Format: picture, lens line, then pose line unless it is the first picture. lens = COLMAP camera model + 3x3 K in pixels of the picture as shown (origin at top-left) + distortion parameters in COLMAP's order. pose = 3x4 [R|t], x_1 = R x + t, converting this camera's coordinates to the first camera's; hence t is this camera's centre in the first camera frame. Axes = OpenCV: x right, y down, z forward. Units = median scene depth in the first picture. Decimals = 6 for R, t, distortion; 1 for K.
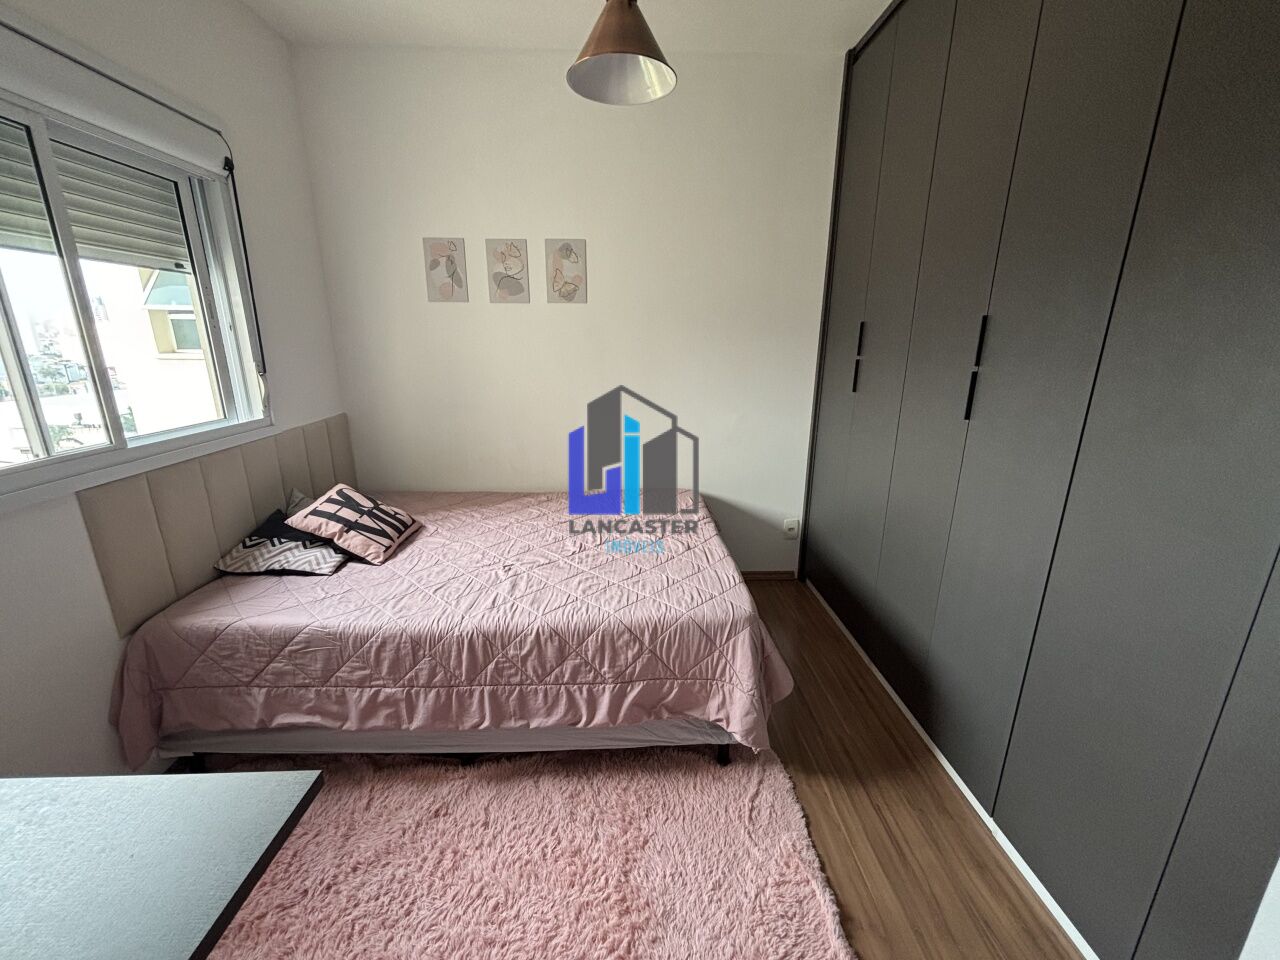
lens RADIAL K [[518.6, 0, 641.9], [0, 518.6, 477.0], [0, 0, 1]] dist [-0.000210, 0.000441]
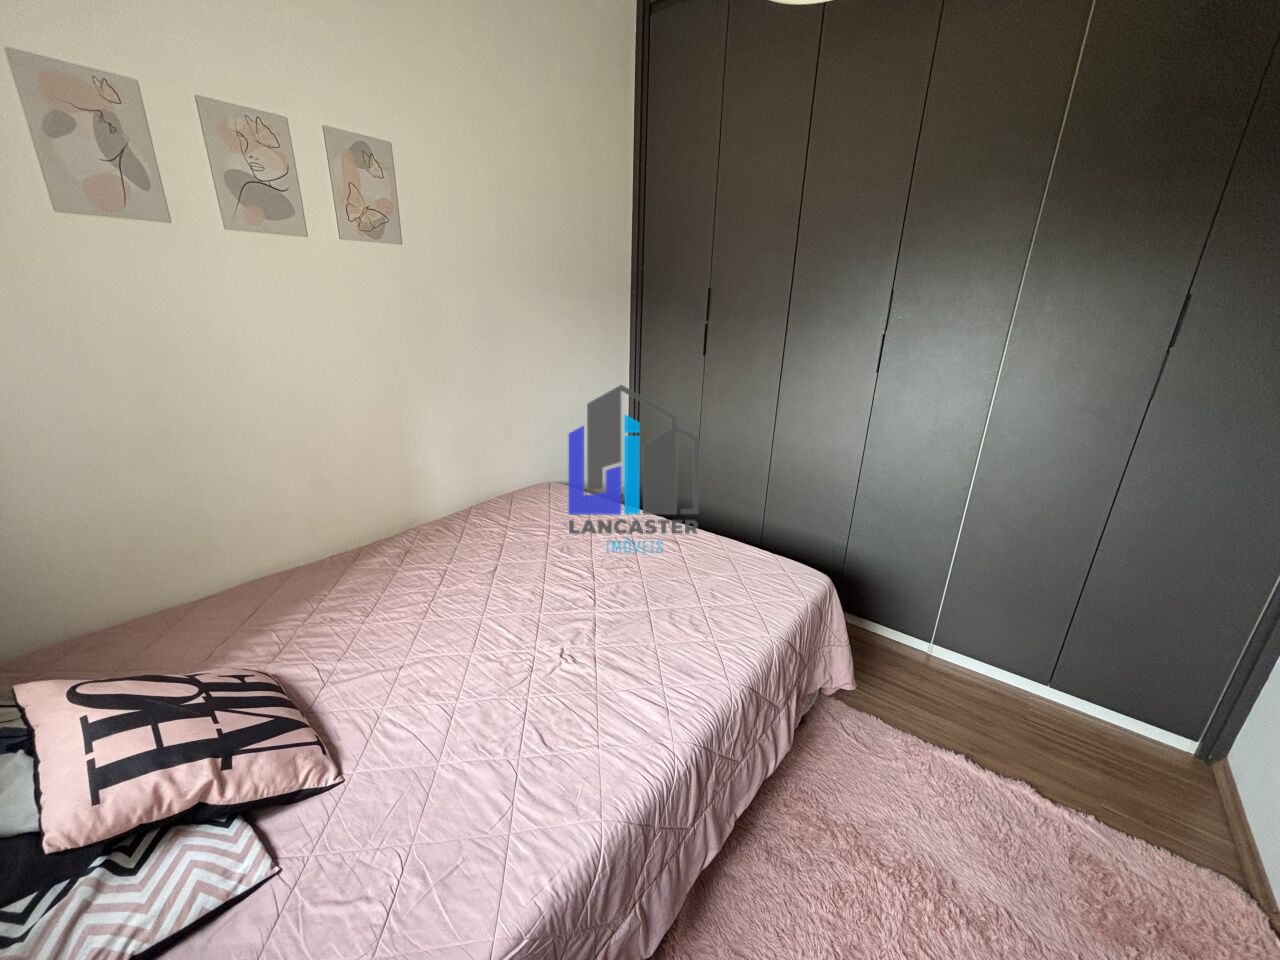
lens RADIAL K [[518.6, 0, 641.9], [0, 518.6, 477.0], [0, 0, 1]] dist [-0.000210, 0.000441]
pose [[0.644242, -0.235239, 0.727746, -0.619242], [0.176879, 0.971555, 0.157465, -0.136192], [-0.744087, 0.027278, 0.667526, 0.465139]]
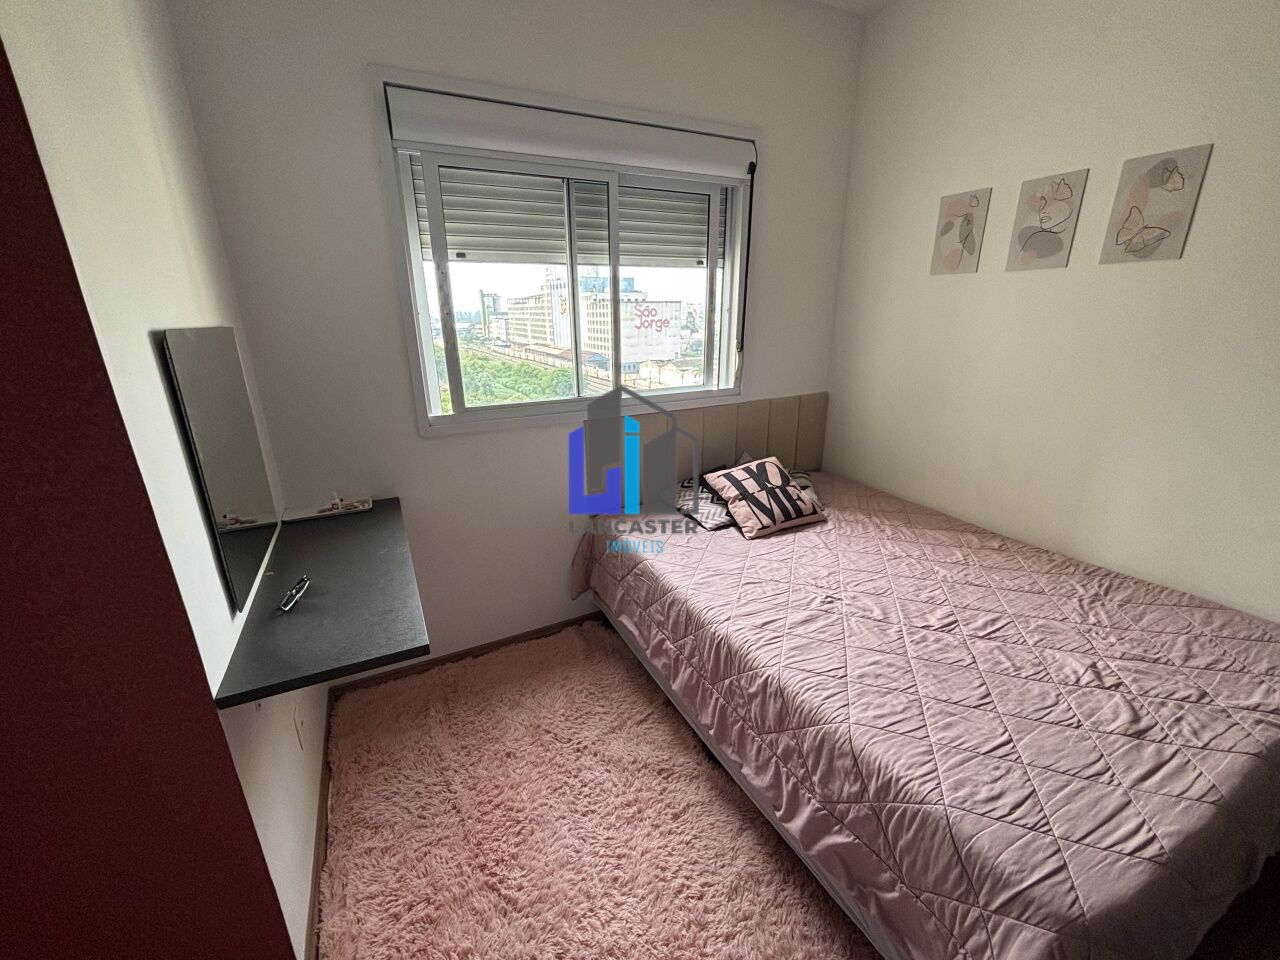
lens RADIAL K [[521.7, 0, 636.3], [0, 521.7, 476.5], [0, 0, 1]] dist [-0.000752, -0.000052]
pose [[0.423201, 0.272973, -0.863937, 0.280176], [-0.227249, 0.955035, 0.190438, -0.103680], [0.877074, 0.115736, 0.466204, 0.299762]]
